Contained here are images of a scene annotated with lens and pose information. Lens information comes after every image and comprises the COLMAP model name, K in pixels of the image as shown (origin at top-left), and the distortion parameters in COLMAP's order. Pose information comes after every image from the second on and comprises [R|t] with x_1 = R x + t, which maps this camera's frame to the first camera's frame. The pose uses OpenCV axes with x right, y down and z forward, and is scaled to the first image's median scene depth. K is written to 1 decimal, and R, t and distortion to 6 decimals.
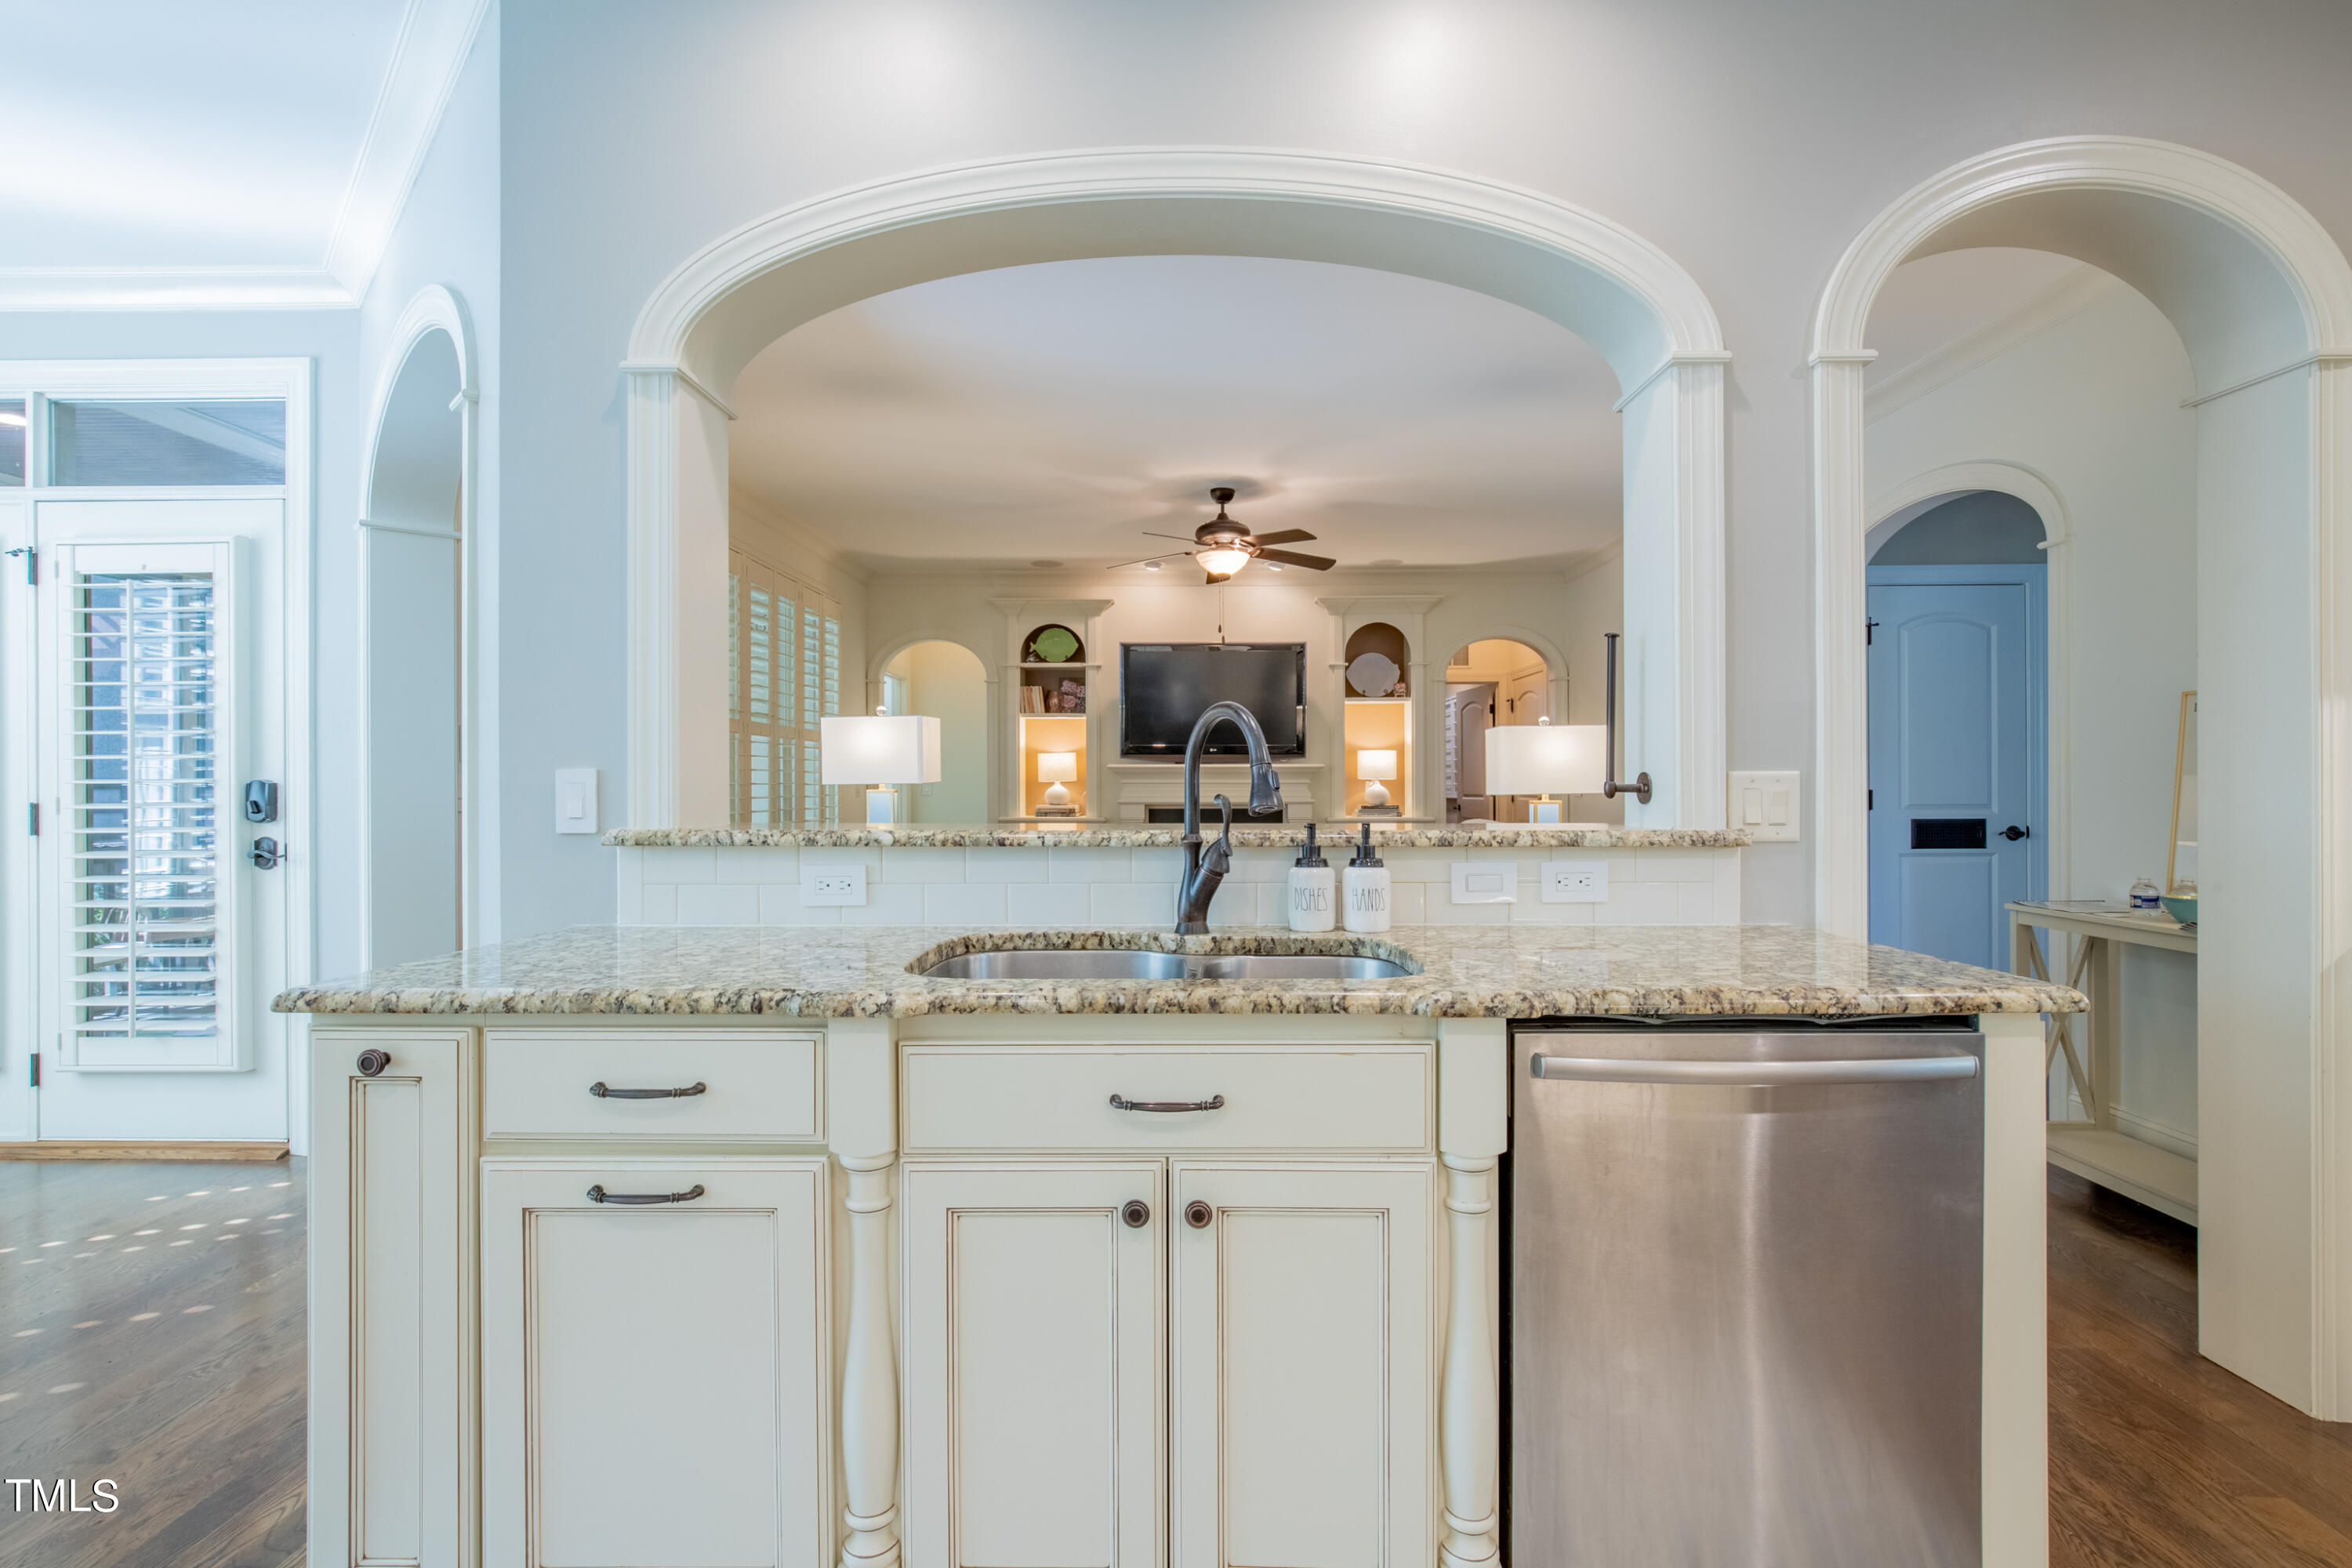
lens RADIAL K [[1081.9, 0, 1175.7], [0, 1081.9, 785.6], [0, 0, 1]] dist [-0.004930, -0.000757]
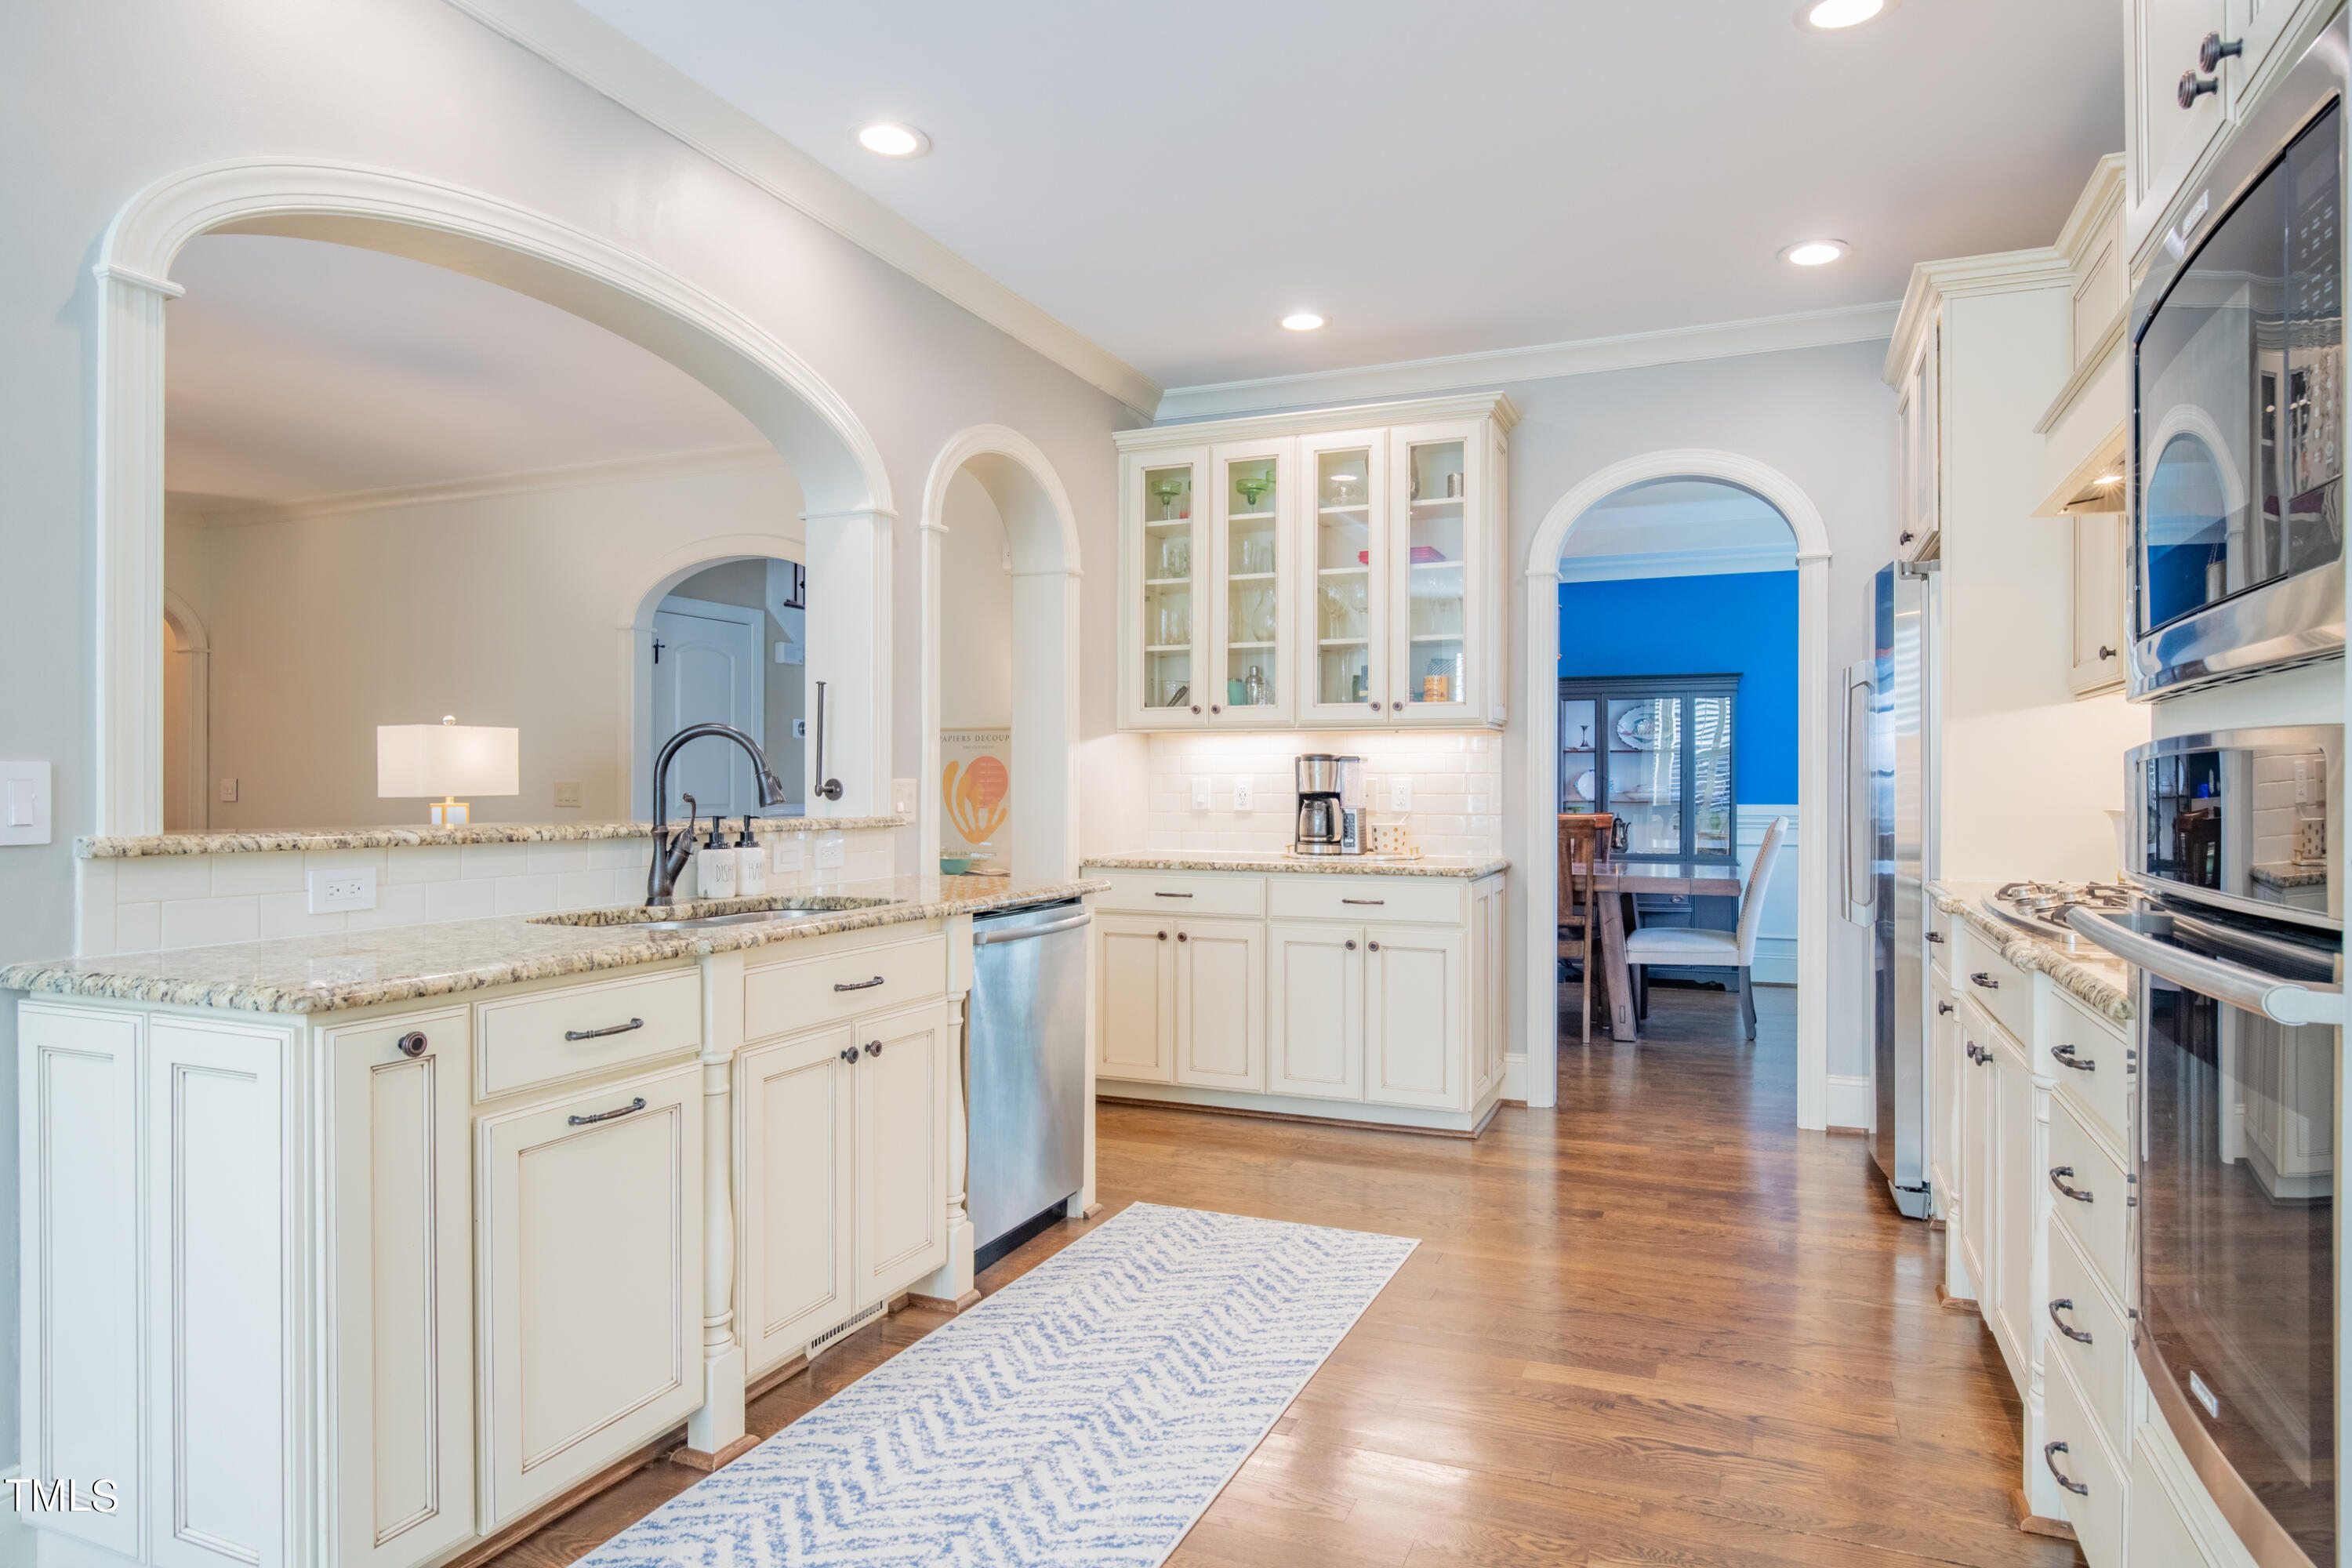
lens RADIAL K [[1411.8, 0, 1175.7], [0, 1411.8, 788.2], [0, 0, 1]] dist [-0.000869, -0.000322]
pose [[0.379973, 0.002445, 0.924994, -1.257907], [-0.002314, 0.999996, -0.001693, 0.003038], [-0.924995, -0.001497, 0.379977, -0.162142]]
